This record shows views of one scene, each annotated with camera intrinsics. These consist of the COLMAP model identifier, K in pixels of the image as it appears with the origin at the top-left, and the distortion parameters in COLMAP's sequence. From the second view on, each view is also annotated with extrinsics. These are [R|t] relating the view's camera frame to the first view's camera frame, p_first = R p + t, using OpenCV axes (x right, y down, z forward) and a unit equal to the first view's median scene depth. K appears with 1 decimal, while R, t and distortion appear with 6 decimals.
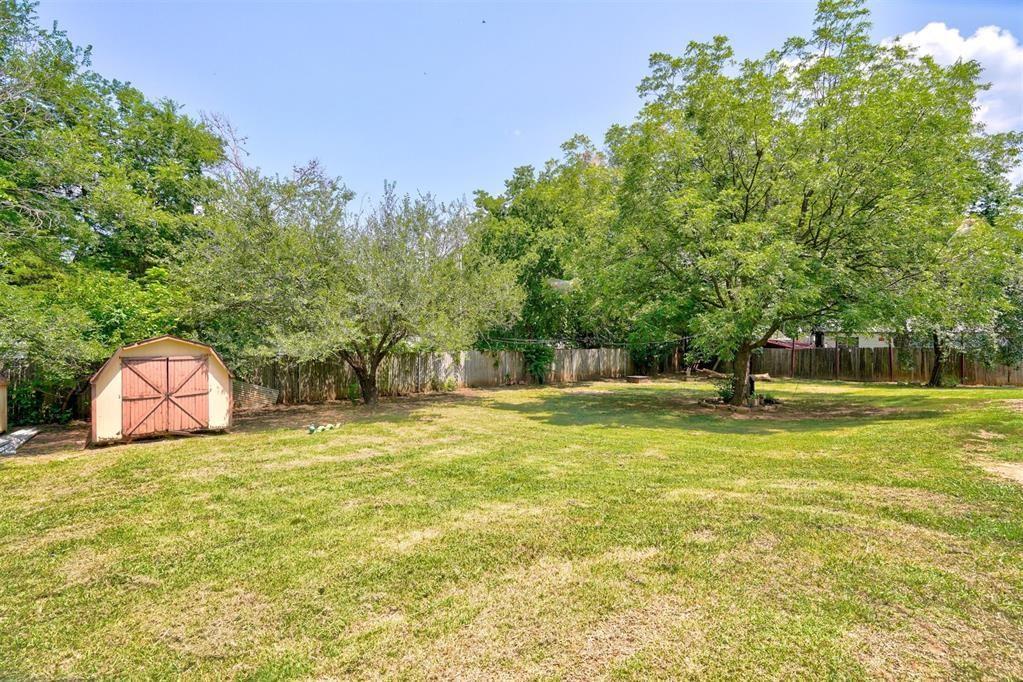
lens RADIAL K [[460.9, 0, 510.1], [0, 460.9, 336.1], [0, 0, 1]] dist [0.003934, -0.000186]
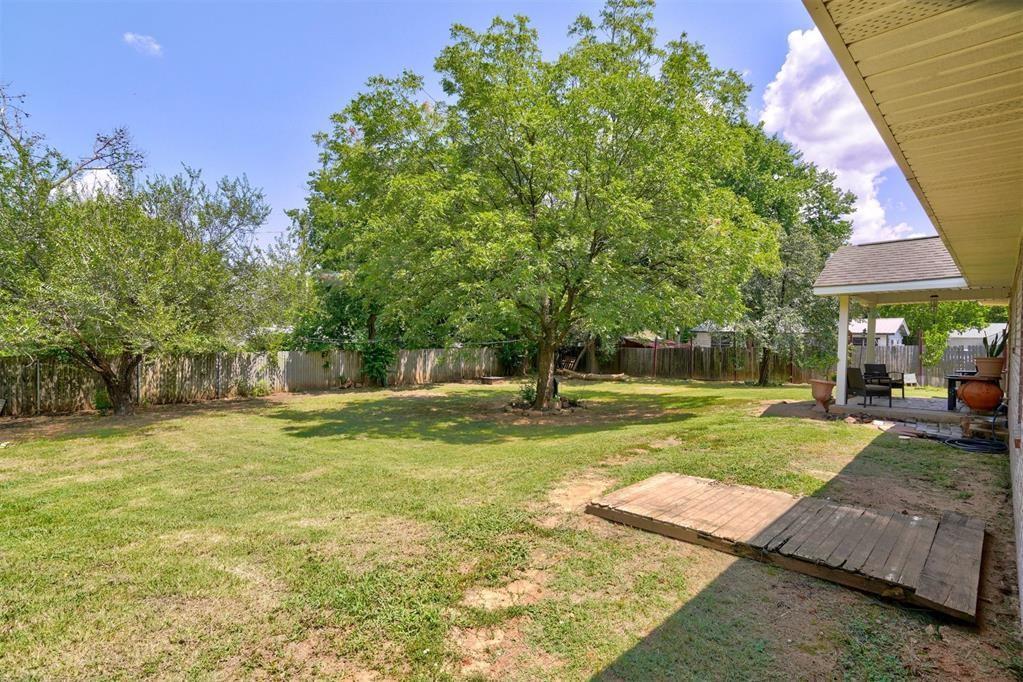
lens RADIAL K [[460.9, 0, 519.5], [0, 460.9, 349.7], [0, 0, 1]] dist [0.003934, -0.000186]
pose [[0.990881, -0.000390, 0.134739, 0.237714], [-0.003823, 0.999512, 0.031012, -0.000811], [-0.134686, -0.031245, 0.990396, 0.044278]]
